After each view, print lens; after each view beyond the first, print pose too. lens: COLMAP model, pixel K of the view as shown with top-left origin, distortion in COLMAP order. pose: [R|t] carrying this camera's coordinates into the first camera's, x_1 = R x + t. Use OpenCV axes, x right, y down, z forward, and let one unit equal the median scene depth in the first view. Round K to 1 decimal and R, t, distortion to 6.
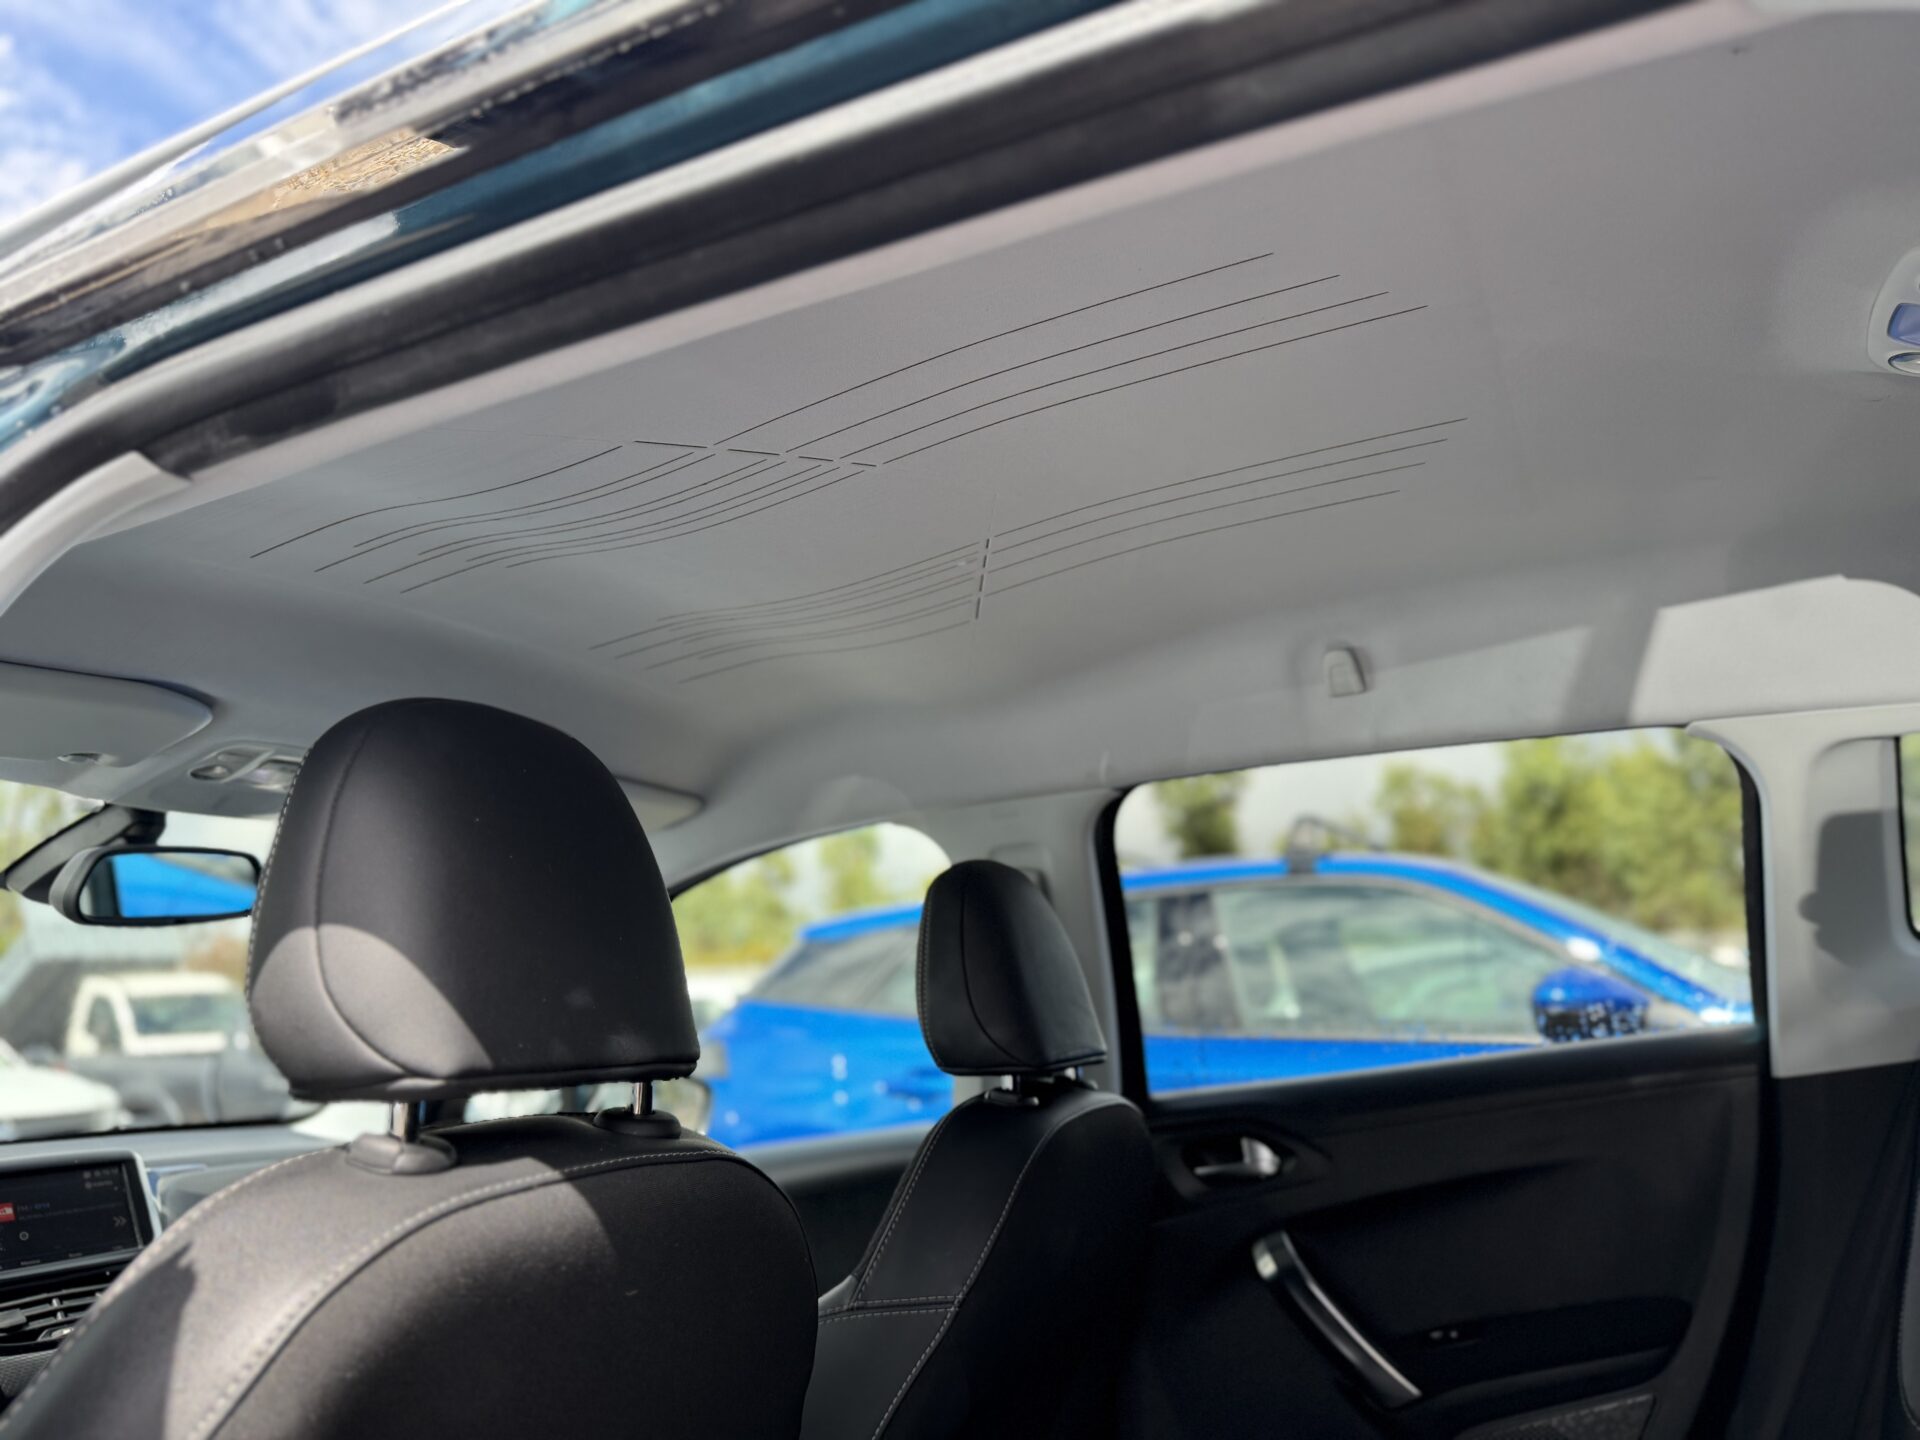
lens RADIAL K [[1358.8, 0, 960.0], [0, 1358.8, 720.0], [0, 0, 1]] dist [0.042575, -0.099644]
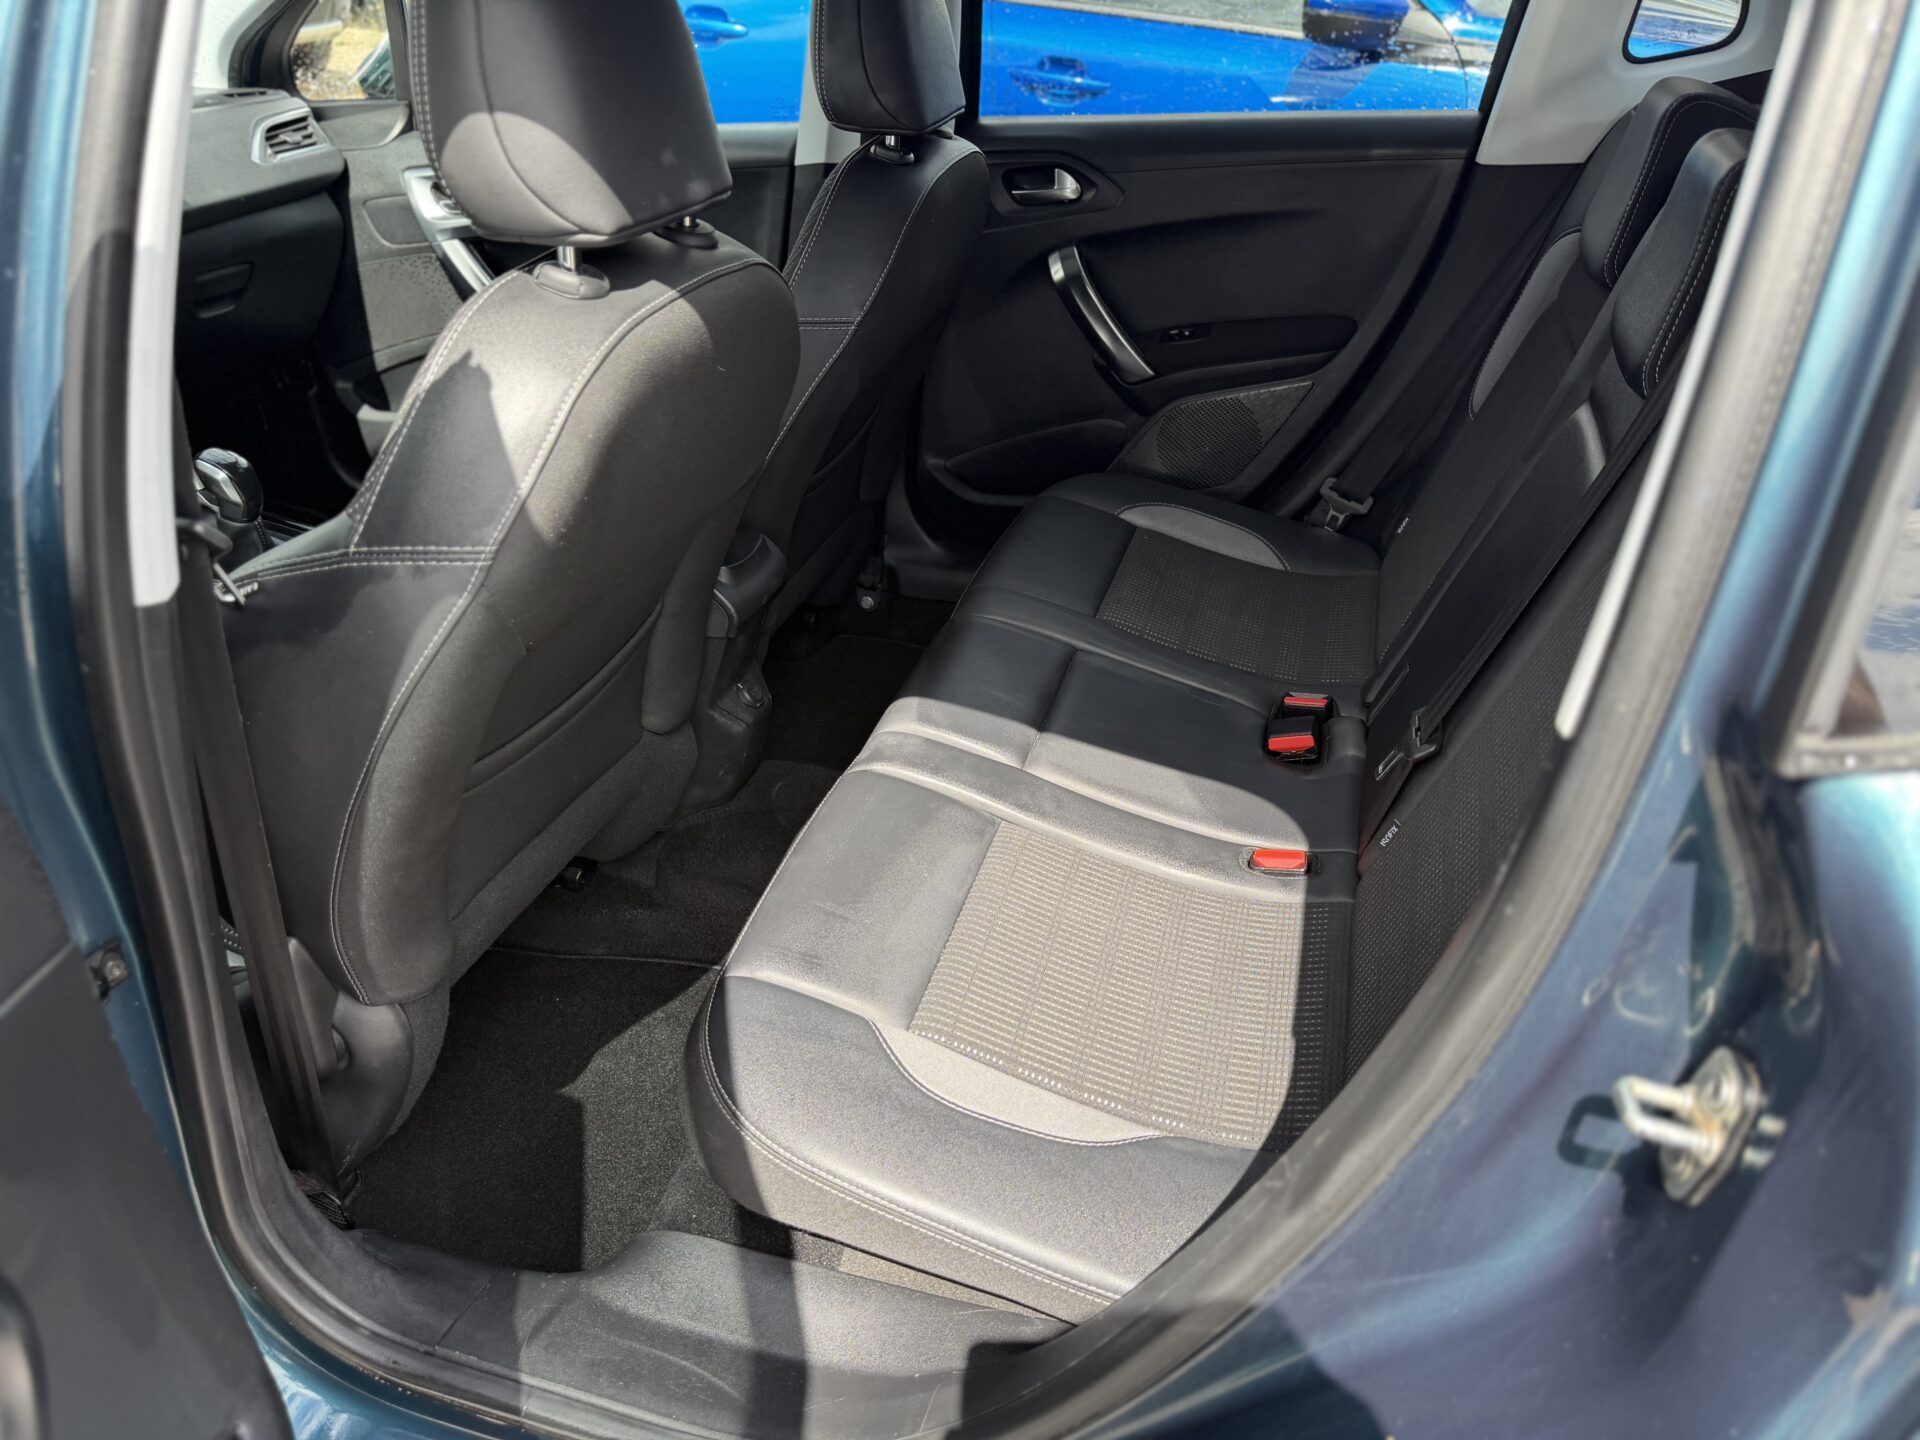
lens RADIAL K [[1358.8, 0, 960.0], [0, 1358.8, 720.0], [0, 0, 1]] dist [0.042575, -0.099644]
pose [[0.980363, -0.019514, 0.196234, -0.129601], [-0.122414, 0.719939, 0.683156, -0.167130], [-0.154608, -0.693763, 0.703413, -0.177078]]
